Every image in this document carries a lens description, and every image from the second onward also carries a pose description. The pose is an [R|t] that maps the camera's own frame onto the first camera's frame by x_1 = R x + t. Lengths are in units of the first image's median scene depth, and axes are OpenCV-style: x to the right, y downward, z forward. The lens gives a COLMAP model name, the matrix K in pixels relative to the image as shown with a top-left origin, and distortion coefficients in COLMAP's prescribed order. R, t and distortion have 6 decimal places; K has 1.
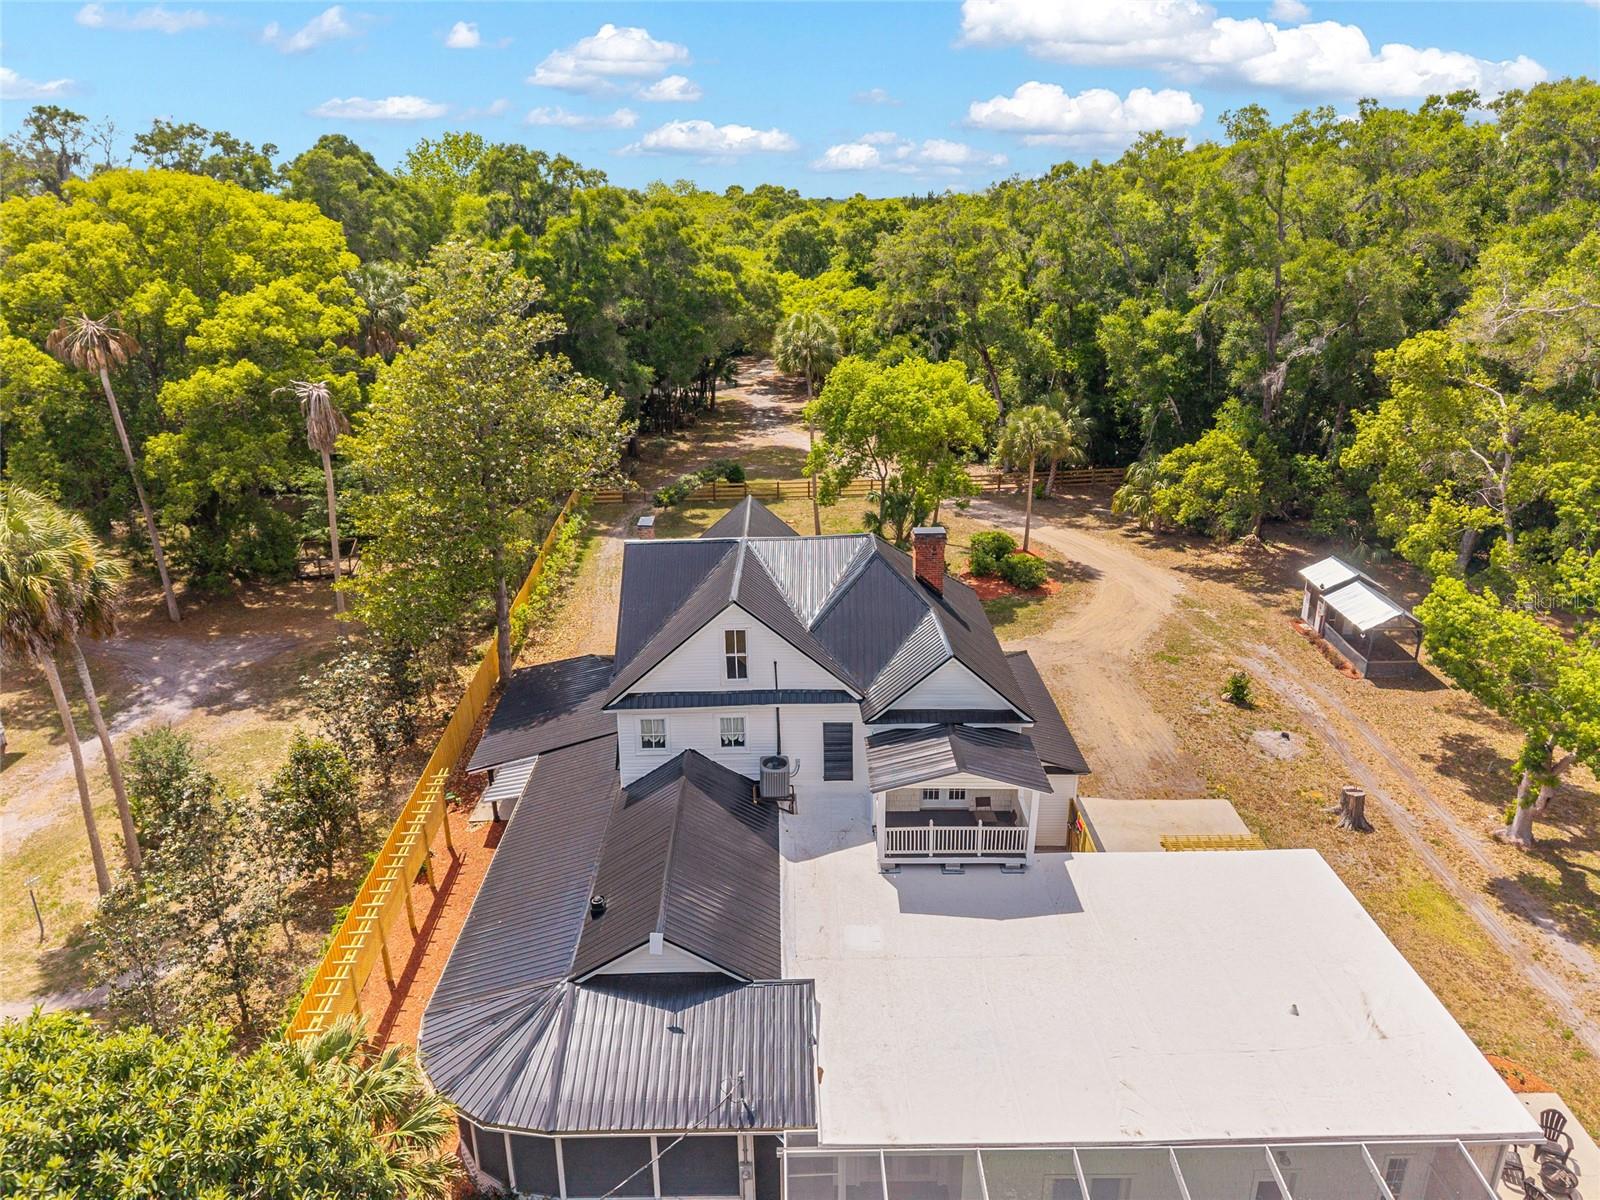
lens RADIAL K [[1068.1, 0, 801.8], [0, 1068.1, 597.8], [0, 0, 1]] dist [0.017657, -0.010778]
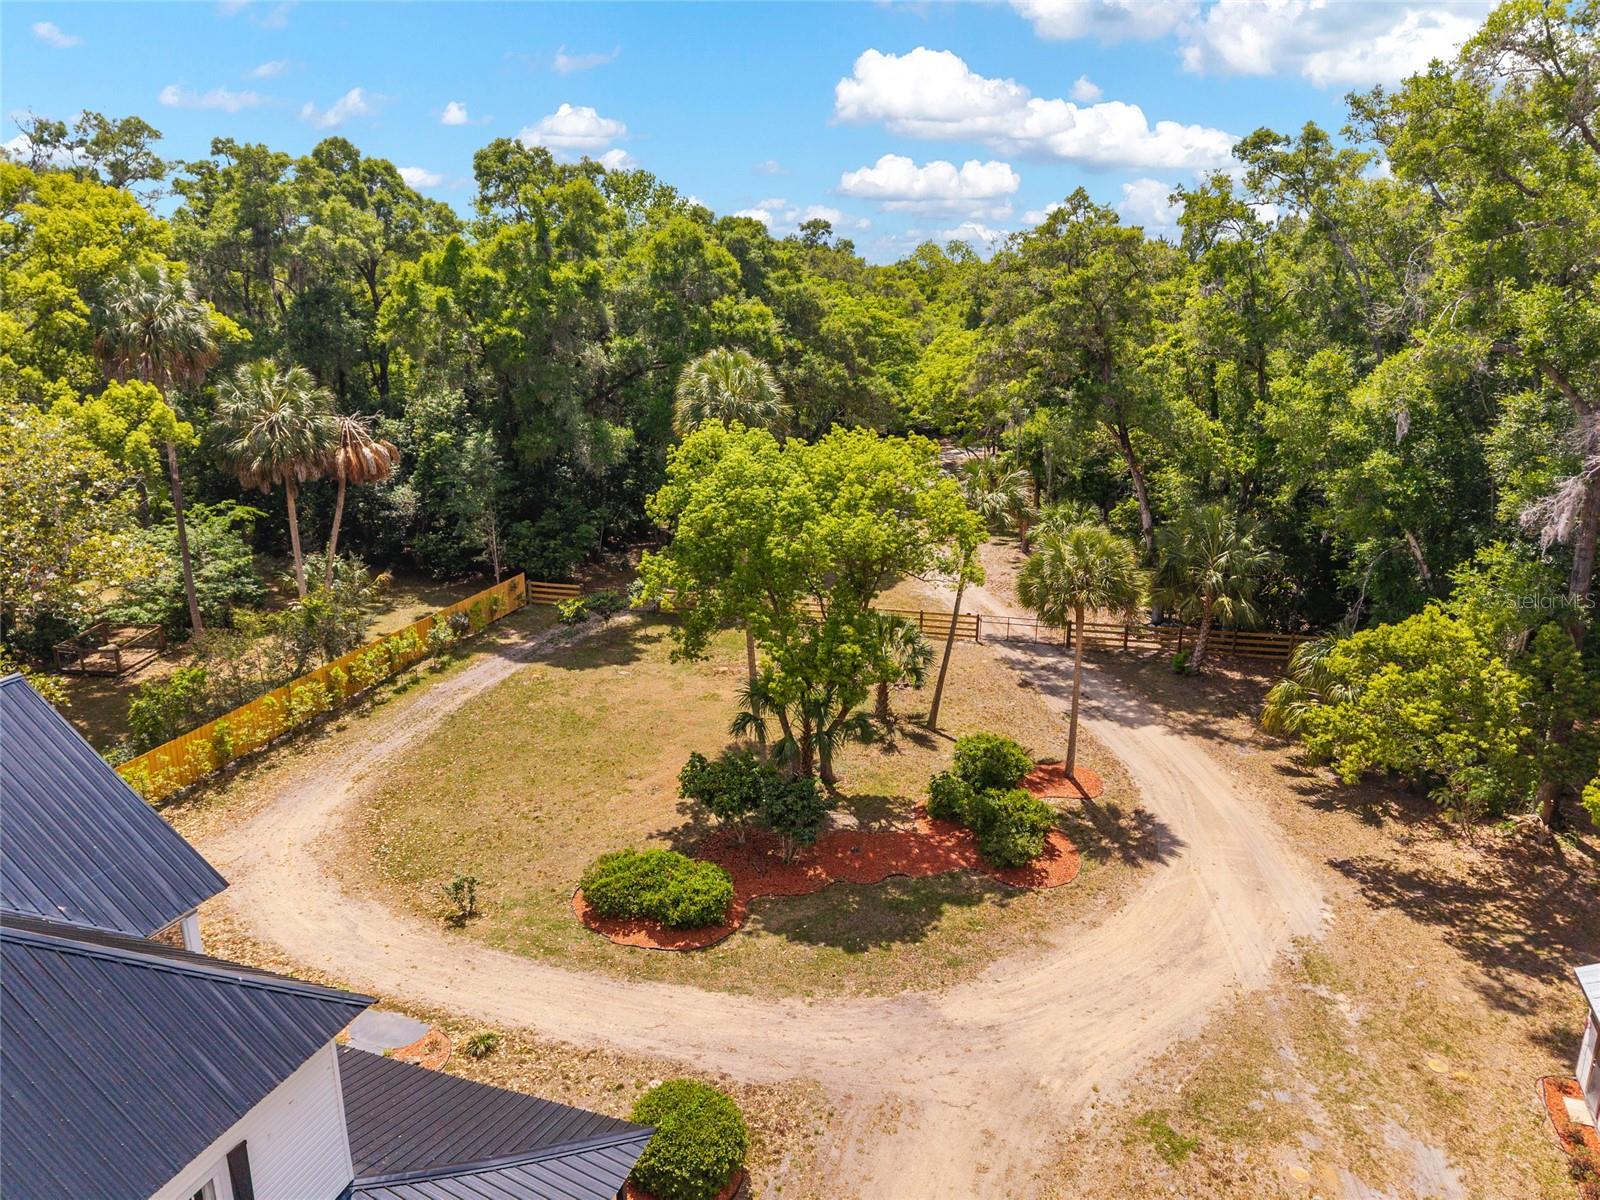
lens RADIAL K [[1068.1, 0, 795.4], [0, 1068.1, 604.7], [0, 0, 1]] dist [0.017657, -0.010778]
pose [[0.942571, 0.104575, -0.317211, 0.247796], [-0.125256, 0.991082, -0.045460, -0.091542], [0.309629, 0.082582, 0.947265, 0.414886]]
